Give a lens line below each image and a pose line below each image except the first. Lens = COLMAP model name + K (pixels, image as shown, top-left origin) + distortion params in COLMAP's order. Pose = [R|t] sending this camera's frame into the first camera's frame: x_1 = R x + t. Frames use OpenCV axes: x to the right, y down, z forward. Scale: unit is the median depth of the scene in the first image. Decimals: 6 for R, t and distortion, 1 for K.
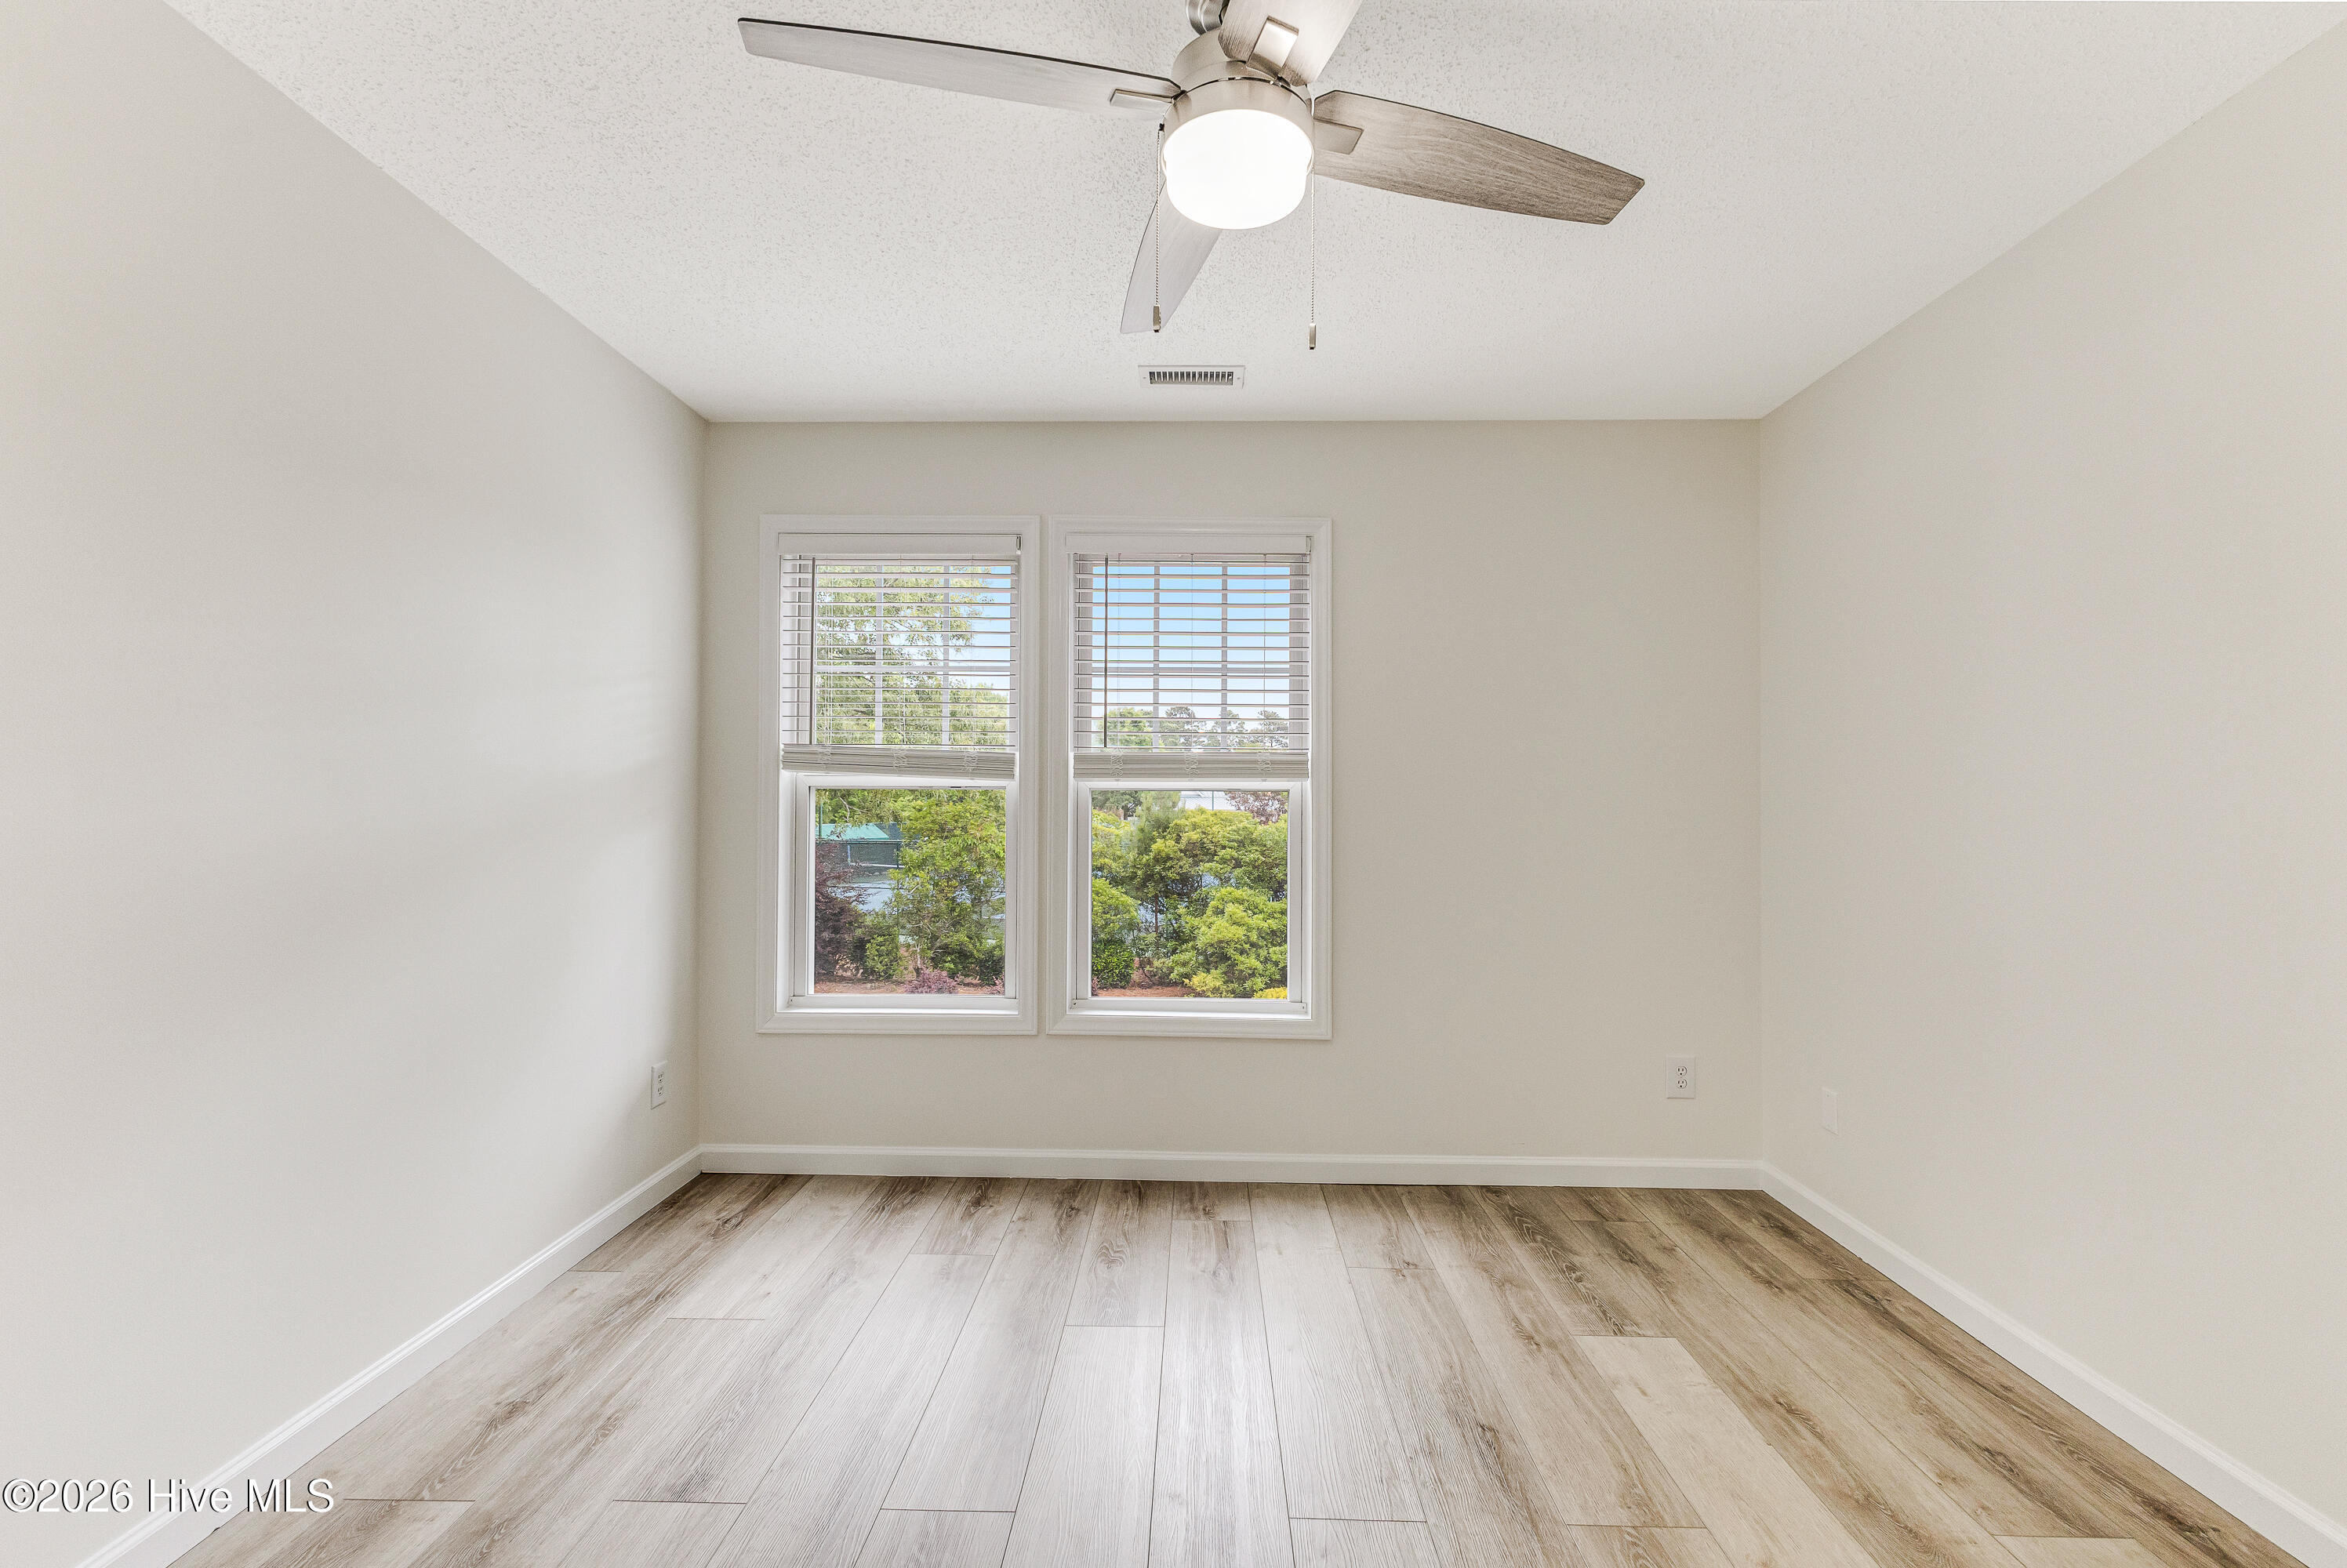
lens RADIAL K [[1004.8, 0, 1173.5], [0, 1004.8, 784.0], [0, 0, 1]] dist [0.004834, 0.000050]
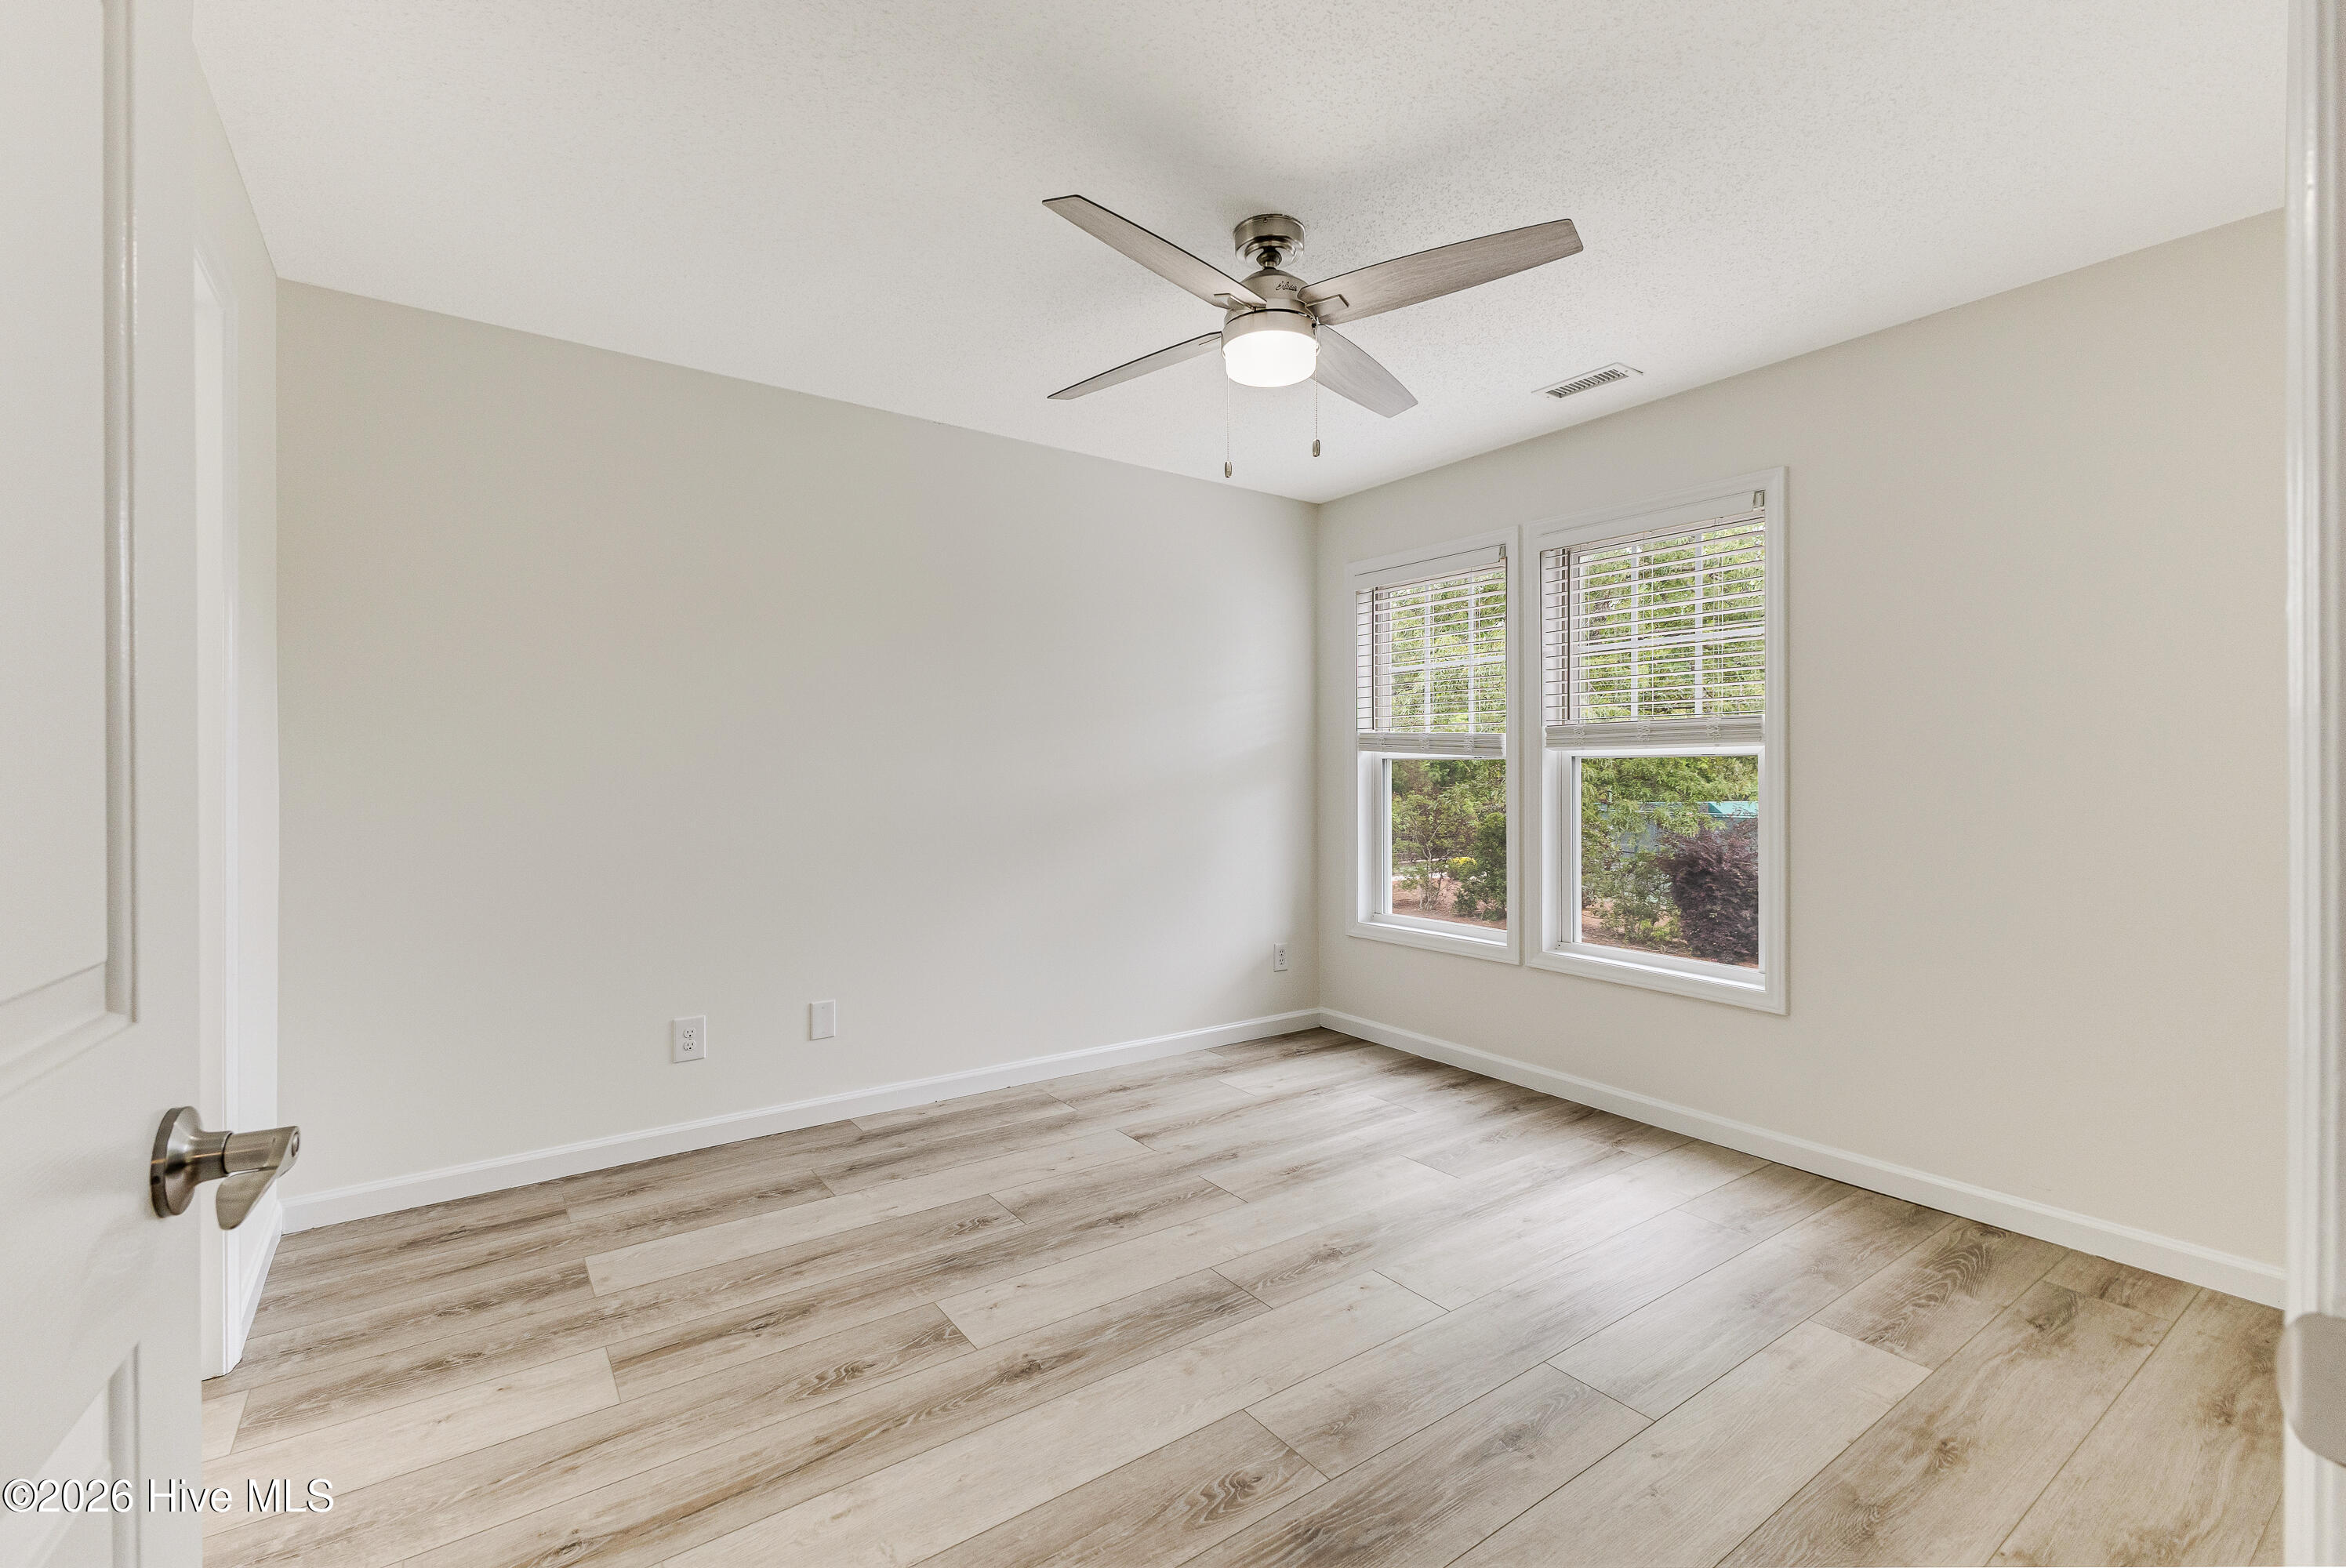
lens RADIAL K [[1019.4, 0, 1186.2], [0, 1019.4, 783.4], [0, 0, 1]] dist [0.003672, -0.000116]
pose [[0.604655, 0.003641, -0.796479, 0.628146], [0.015899, 0.999735, 0.016640, 0.009619], [0.796329, -0.022725, 0.604437, -0.035734]]
